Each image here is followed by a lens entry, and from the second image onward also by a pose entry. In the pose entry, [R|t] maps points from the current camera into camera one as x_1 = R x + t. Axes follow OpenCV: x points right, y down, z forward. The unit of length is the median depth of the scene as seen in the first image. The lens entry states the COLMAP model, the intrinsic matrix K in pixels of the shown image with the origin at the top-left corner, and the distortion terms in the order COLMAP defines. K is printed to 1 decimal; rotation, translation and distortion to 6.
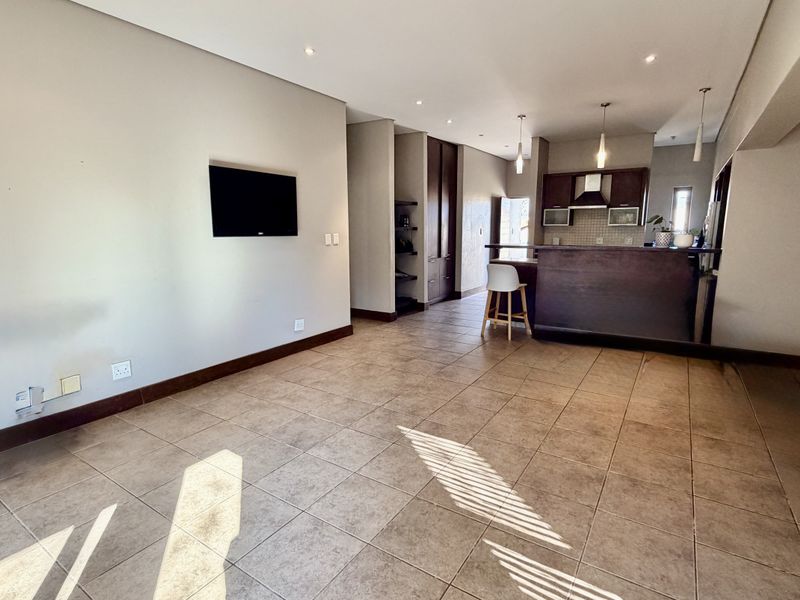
lens RADIAL K [[427.9, 0, 398.4], [0, 427.9, 297.3], [0, 0, 1]] dist [-0.006403, 0.000690]
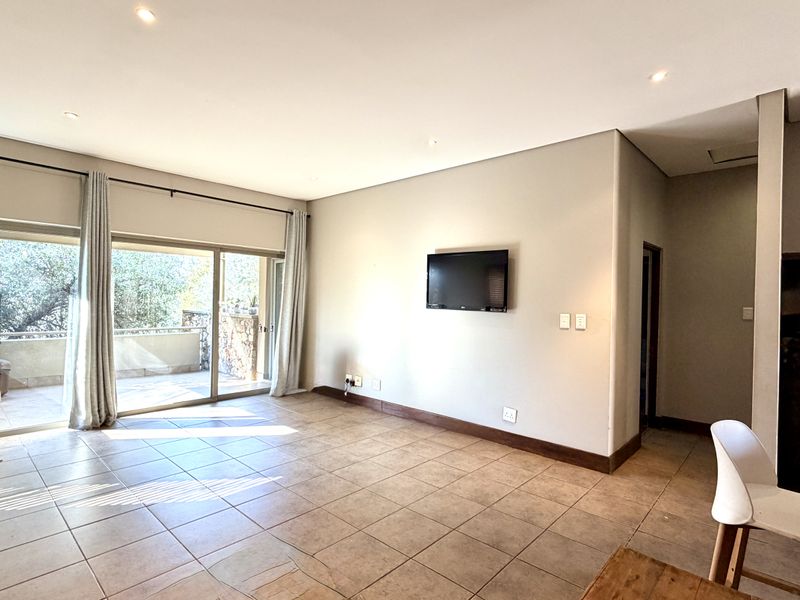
lens RADIAL K [[427.9, 0, 400.4], [0, 427.9, 296.4], [0, 0, 1]] dist [-0.006403, 0.000690]
pose [[-0.171493, -0.001260, -0.985184, 0.552299], [-0.180073, 0.983193, 0.030089, -0.131290], [0.968589, 0.182565, -0.168838, 0.739059]]
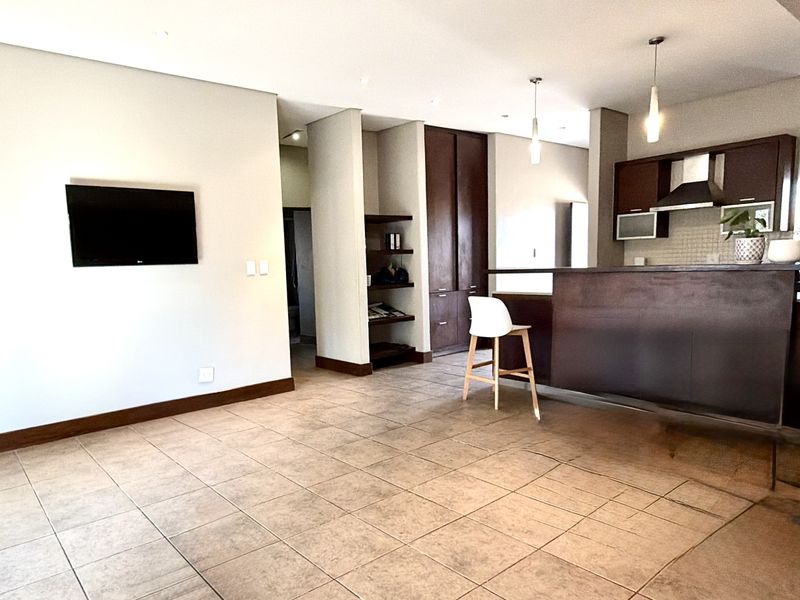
lens RADIAL K [[536.1, 0, 339.6], [0, 536.1, 328.5], [0, 0, 1]] dist [-0.004452, -0.004085]
pose [[0.944137, 0.006325, -0.329493, 0.279982], [-0.017300, 0.999388, -0.030388, 0.003428], [0.329099, 0.034390, 0.943669, 0.108520]]
